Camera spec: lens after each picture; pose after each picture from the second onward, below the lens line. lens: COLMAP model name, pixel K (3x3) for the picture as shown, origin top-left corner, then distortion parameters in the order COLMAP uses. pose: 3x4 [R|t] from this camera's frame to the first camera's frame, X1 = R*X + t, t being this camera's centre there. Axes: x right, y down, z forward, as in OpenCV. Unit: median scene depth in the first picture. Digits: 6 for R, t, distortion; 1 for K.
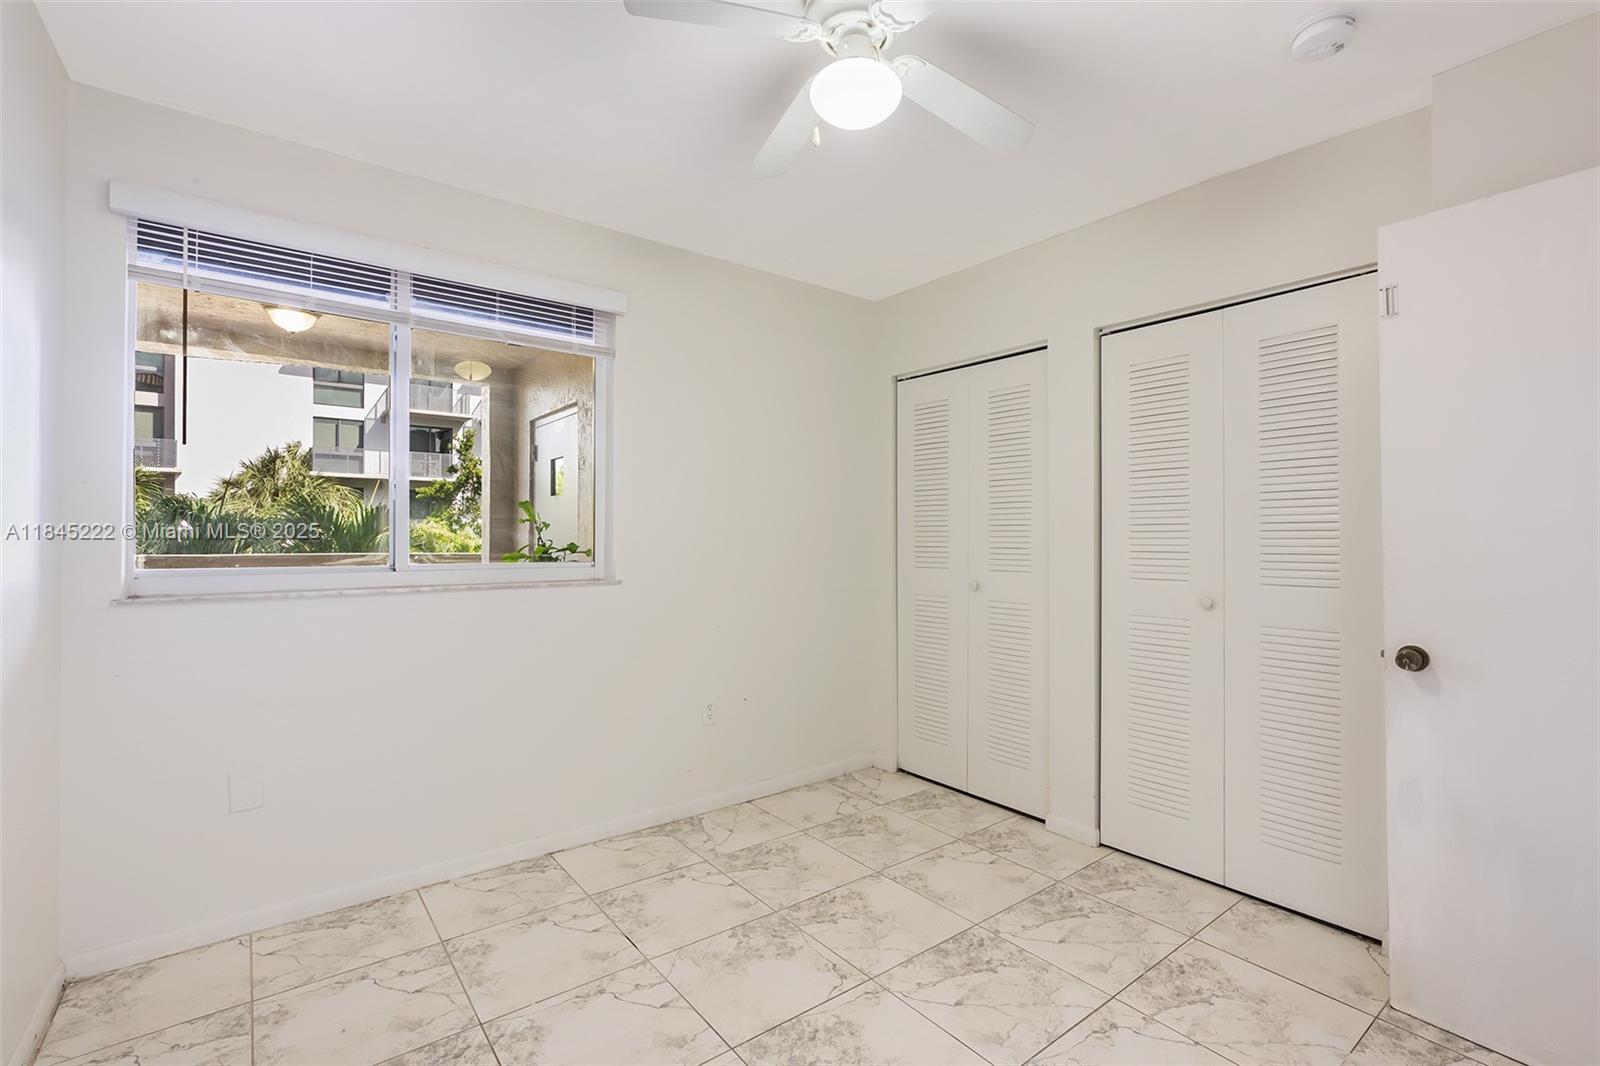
lens RADIAL K [[726.0, 0, 796.7], [0, 726.0, 527.0], [0, 0, 1]] dist [-0.013164, 0.005469]
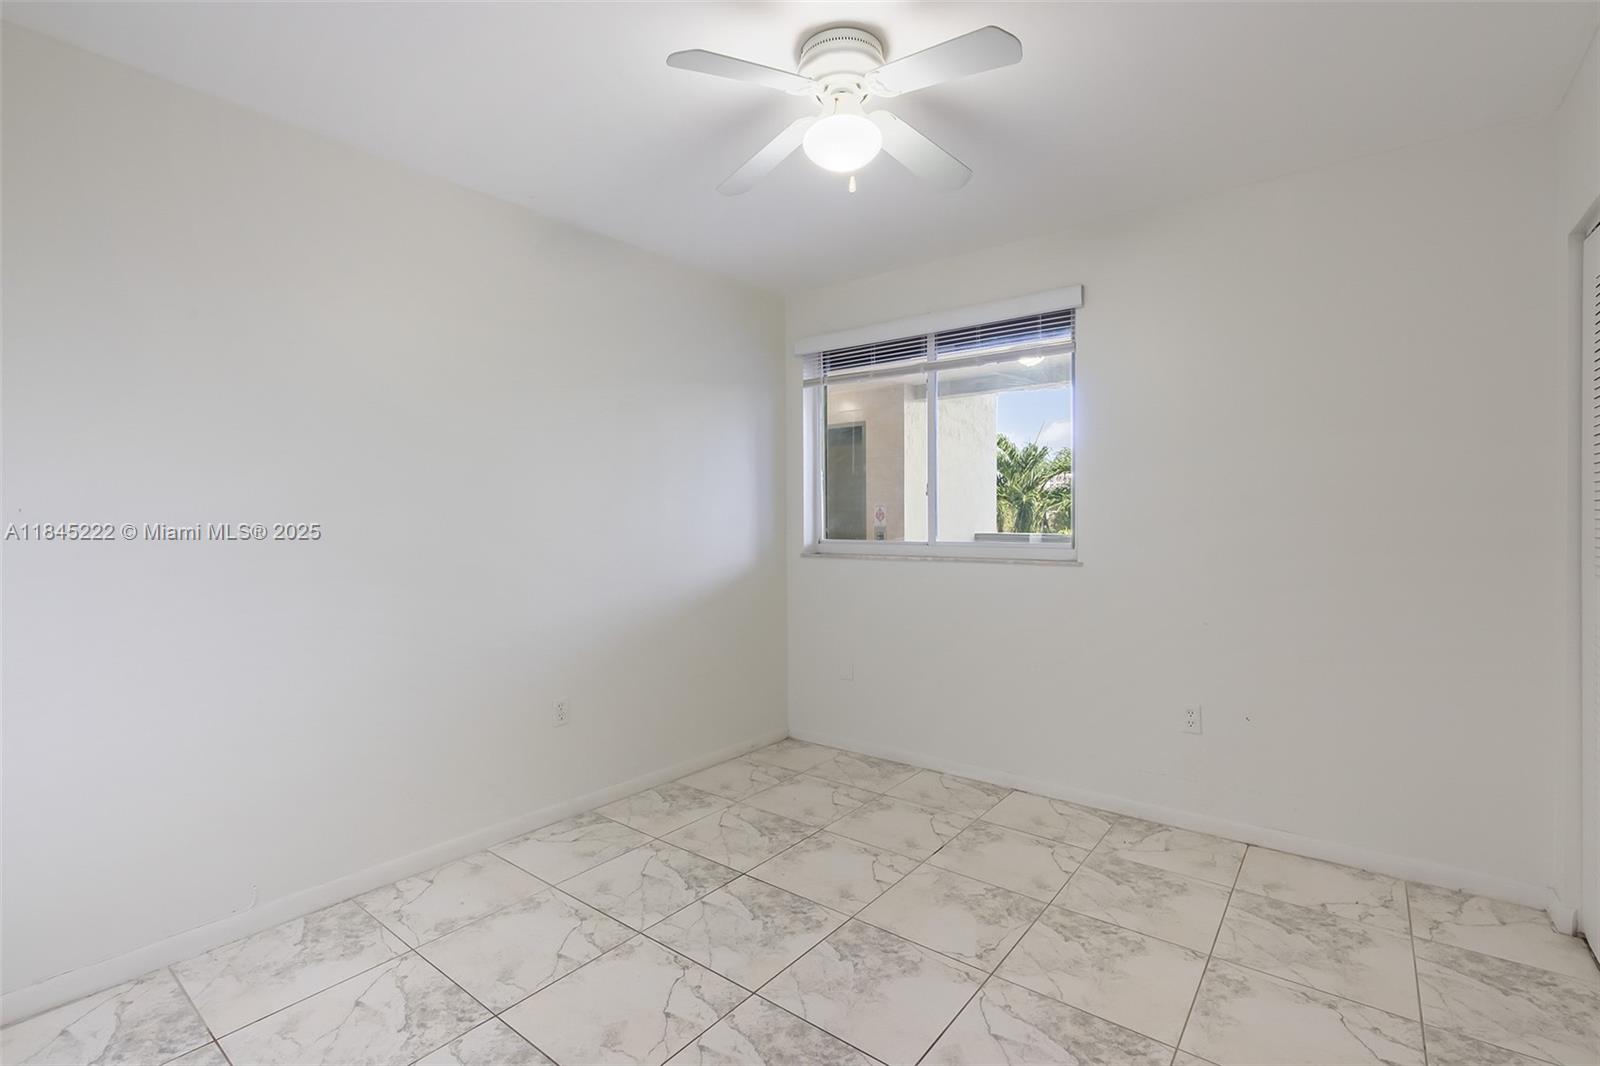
lens RADIAL K [[726.0, 0, 796.7], [0, 726.0, 527.0], [0, 0, 1]] dist [-0.013164, 0.005469]
pose [[0.238489, 0.007191, -0.971119, 0.792319], [0.017327, 0.999782, 0.011658, 0.003989], [0.970991, -0.019607, 0.238312, 0.421633]]
